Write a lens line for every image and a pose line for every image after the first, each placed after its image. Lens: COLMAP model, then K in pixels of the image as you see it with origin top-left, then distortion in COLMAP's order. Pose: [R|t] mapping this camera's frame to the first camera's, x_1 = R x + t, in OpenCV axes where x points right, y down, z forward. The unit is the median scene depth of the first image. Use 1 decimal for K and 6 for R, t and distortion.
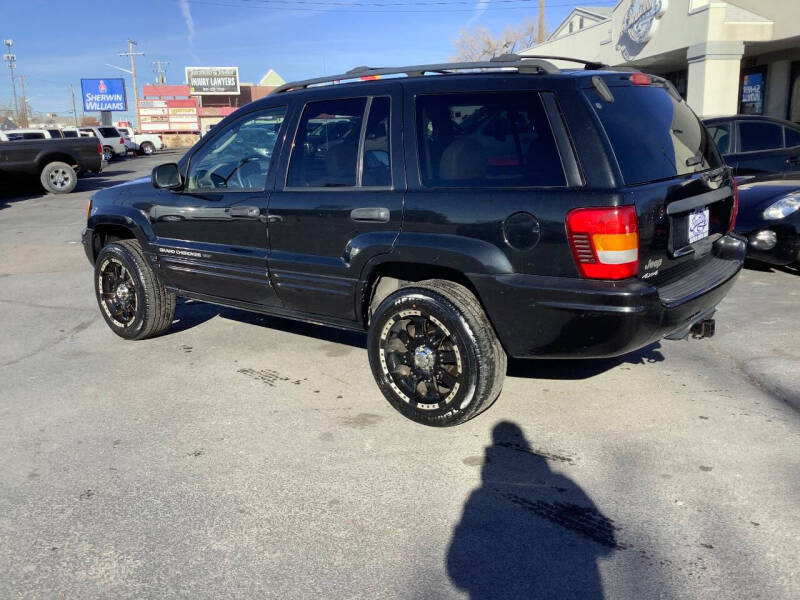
lens RADIAL K [[724.0, 0, 394.5], [0, 724.0, 295.6], [0, 0, 1]] dist [0.103749, -0.187017]
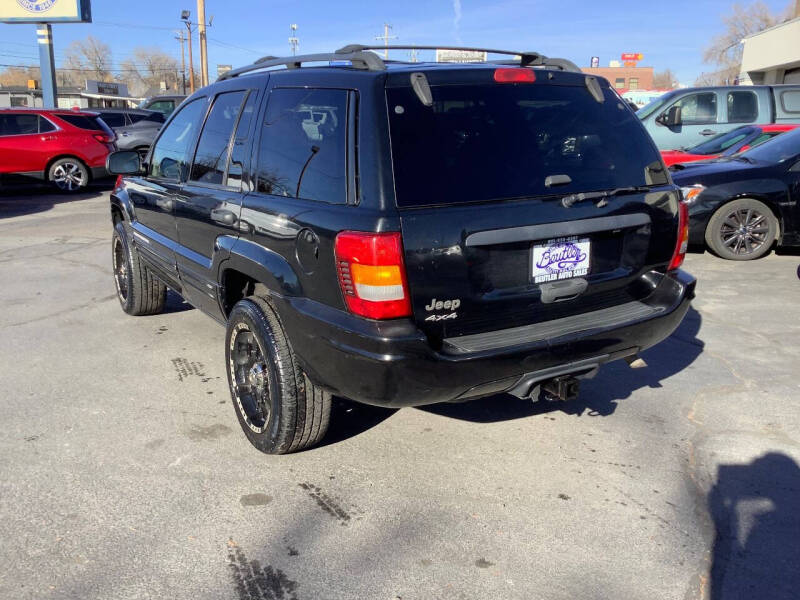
lens RADIAL K [[718.0, 0, 394.1], [0, 718.0, 297.5], [0, 0, 1]] dist [0.106981, -0.177246]
pose [[0.944113, 0.106970, -0.311783, 0.411701], [-0.098340, 0.994209, 0.043322, -0.060301], [0.314612, -0.010240, 0.949165, 0.159505]]
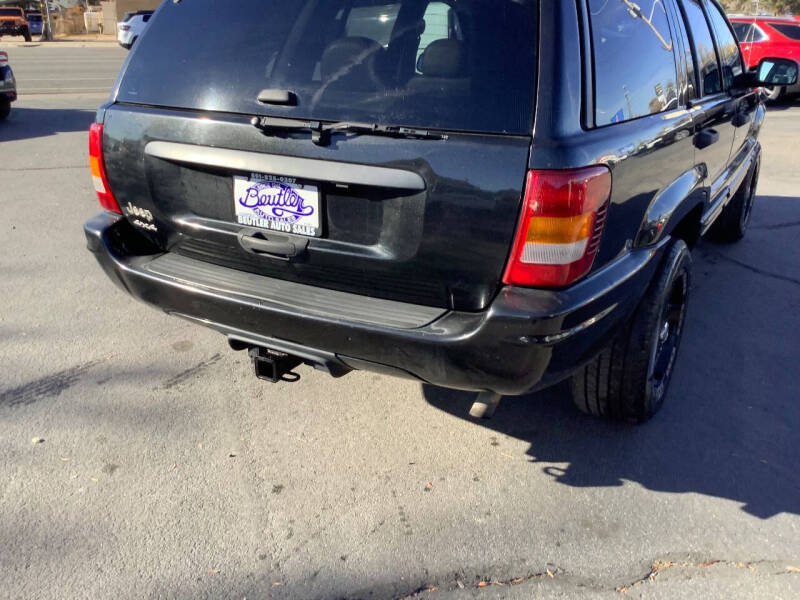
lens RADIAL K [[720.0, 0, 320.3], [0, 720.0, 300.4], [0, 0, 1]] dist [0.088988, -0.101168]
pose [[0.165284, 0.428327, -0.888379, 0.820236], [-0.216670, 0.894532, 0.390982, -0.222415], [0.962151, 0.127862, 0.240657, 0.748830]]
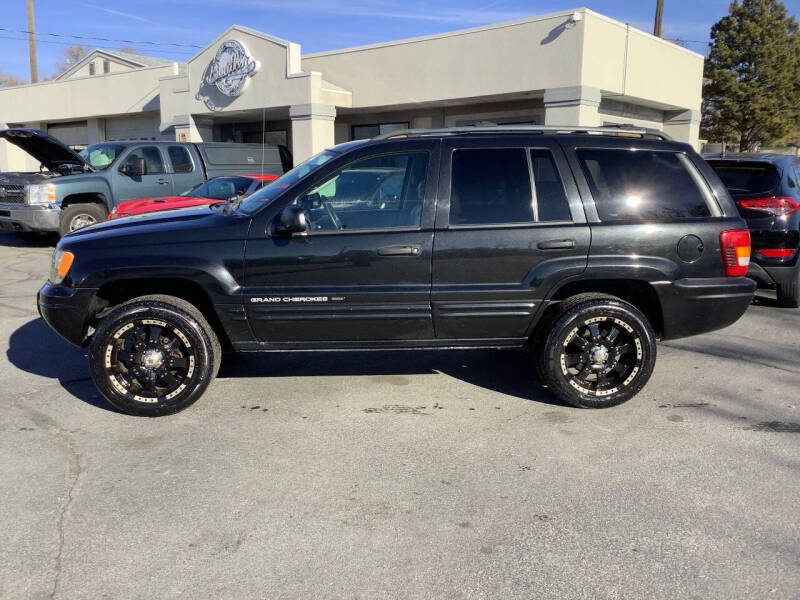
lens RADIAL K [[724.0, 0, 394.5], [0, 724.0, 295.6], [0, 0, 1]] dist [0.103749, -0.187017]
pose [[0.725602, -0.088167, 0.682443, -0.920919], [0.128072, 0.991732, -0.008046, -0.043822], [-0.676091, 0.093240, 0.730895, 0.260563]]
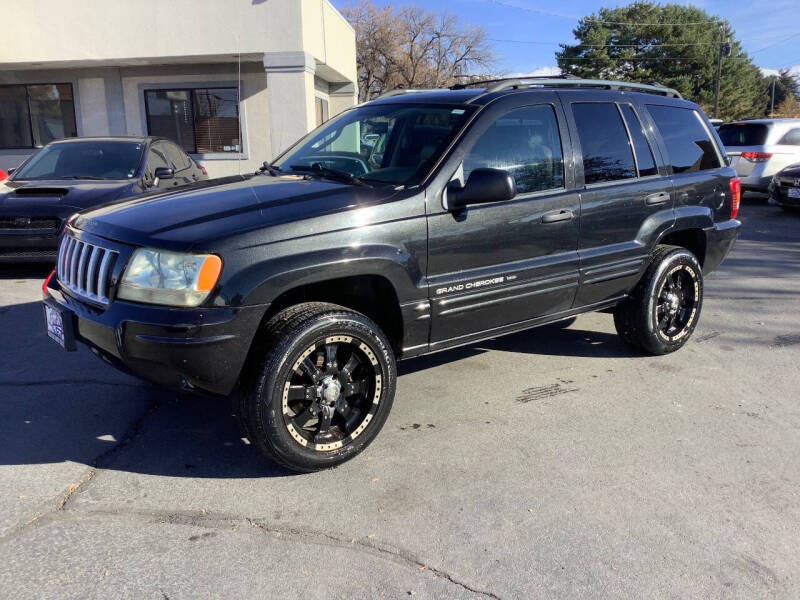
lens RADIAL K [[724.0, 0, 394.5], [0, 724.0, 295.6], [0, 0, 1]] dist [0.103749, -0.187017]
pose [[0.197829, -0.178072, 0.963926, -1.164145], [0.221387, 0.966070, 0.133032, -0.186782], [-0.954909, 0.187083, 0.230540, 1.007319]]
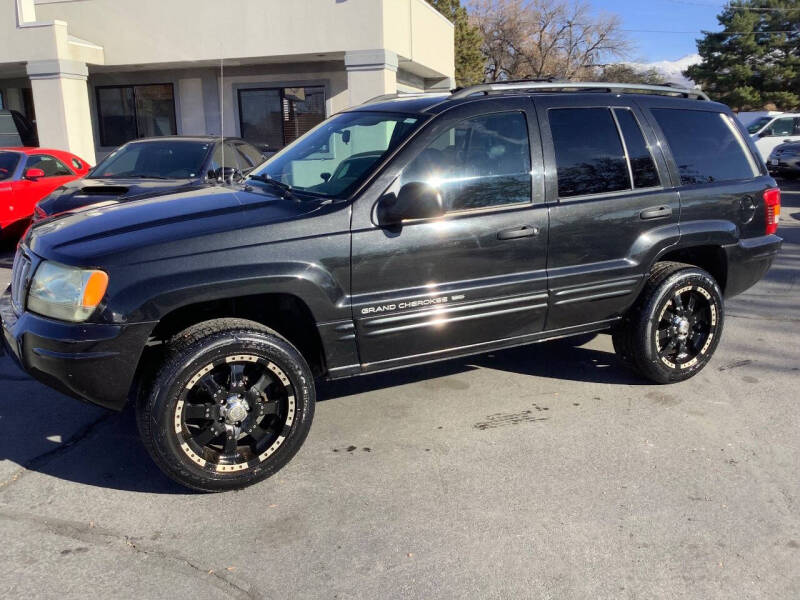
lens RADIAL K [[724.0, 0, 394.5], [0, 724.0, 295.6], [0, 0, 1]] dist [0.103749, -0.187017]
pose [[0.367899, -0.177042, 0.912856, -1.061972], [0.206998, 0.972667, 0.105218, -0.163102], [-0.906533, 0.150250, 0.394490, 0.809122]]
